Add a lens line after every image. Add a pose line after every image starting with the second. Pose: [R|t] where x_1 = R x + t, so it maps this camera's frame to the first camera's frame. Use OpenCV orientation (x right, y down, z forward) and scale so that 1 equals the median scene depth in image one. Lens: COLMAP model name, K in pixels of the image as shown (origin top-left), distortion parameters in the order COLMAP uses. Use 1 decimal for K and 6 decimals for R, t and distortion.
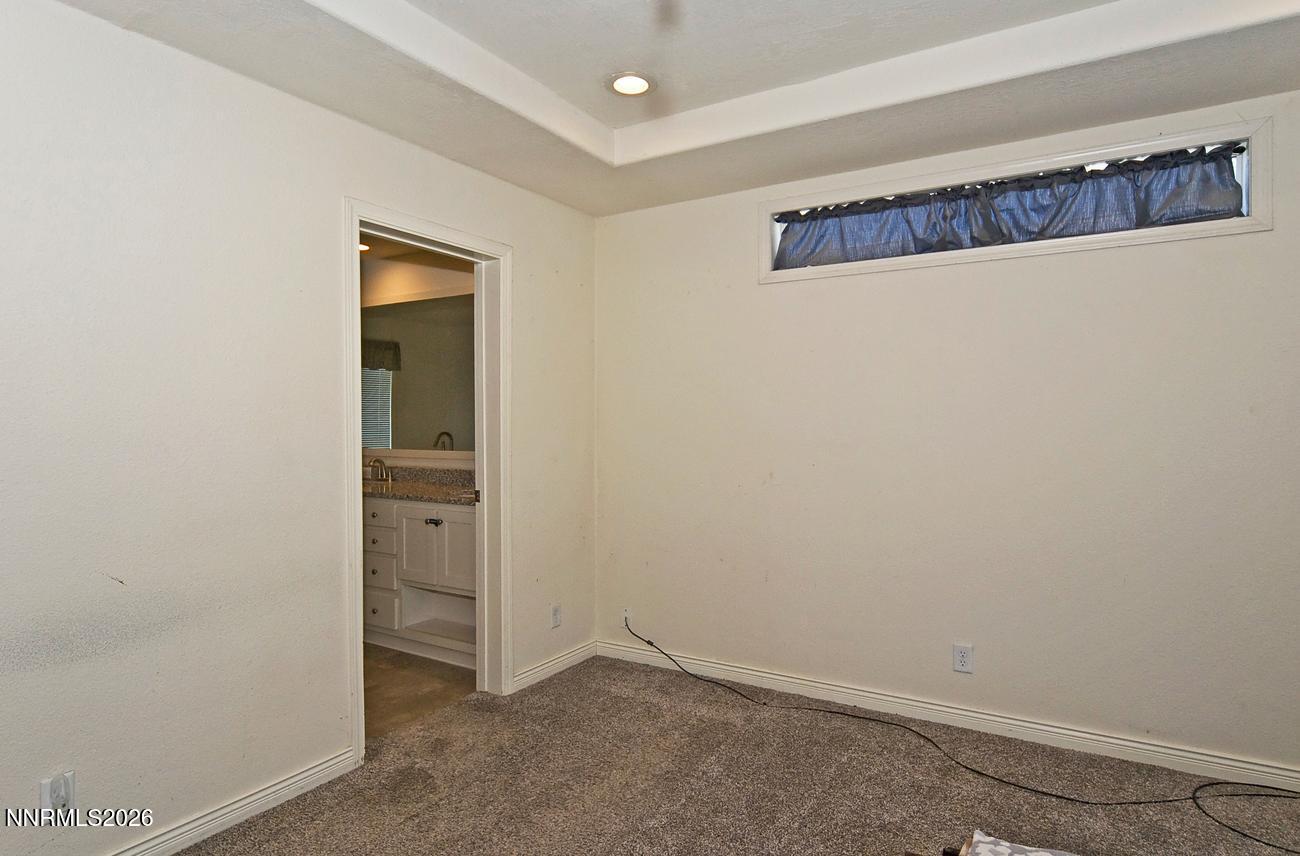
lens RADIAL K [[720.7, 0, 652.1], [0, 720.7, 431.0], [0, 0, 1]] dist [-0.008799, -0.002157]
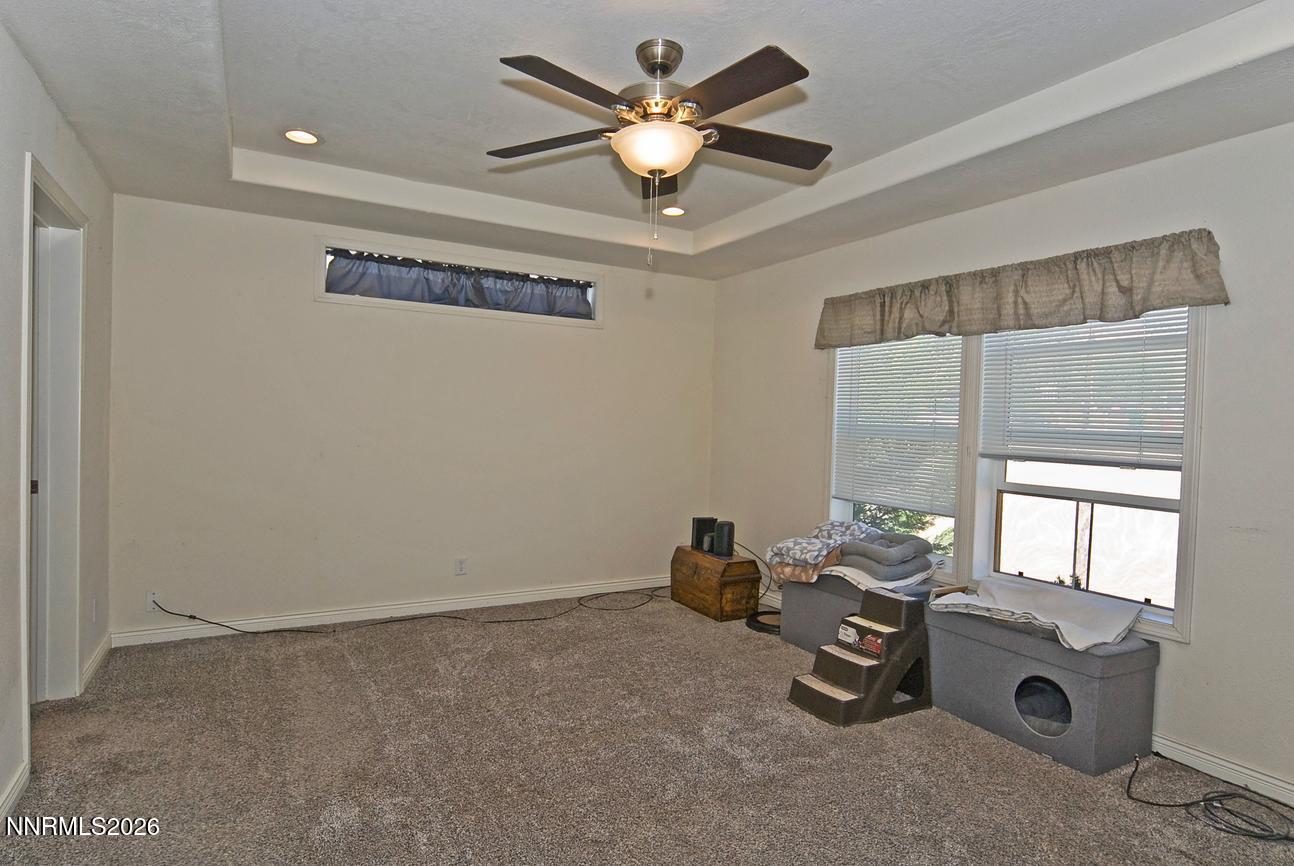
lens RADIAL K [[699.5, 0, 645.6], [0, 699.5, 433.3], [0, 0, 1]] dist [-0.011278, 0.003264]
pose [[0.484847, -0.000676, 0.874599, -0.727534], [-0.016172, 0.999822, 0.009738, 0.003048], [-0.874449, -0.018866, 0.484750, -0.095244]]
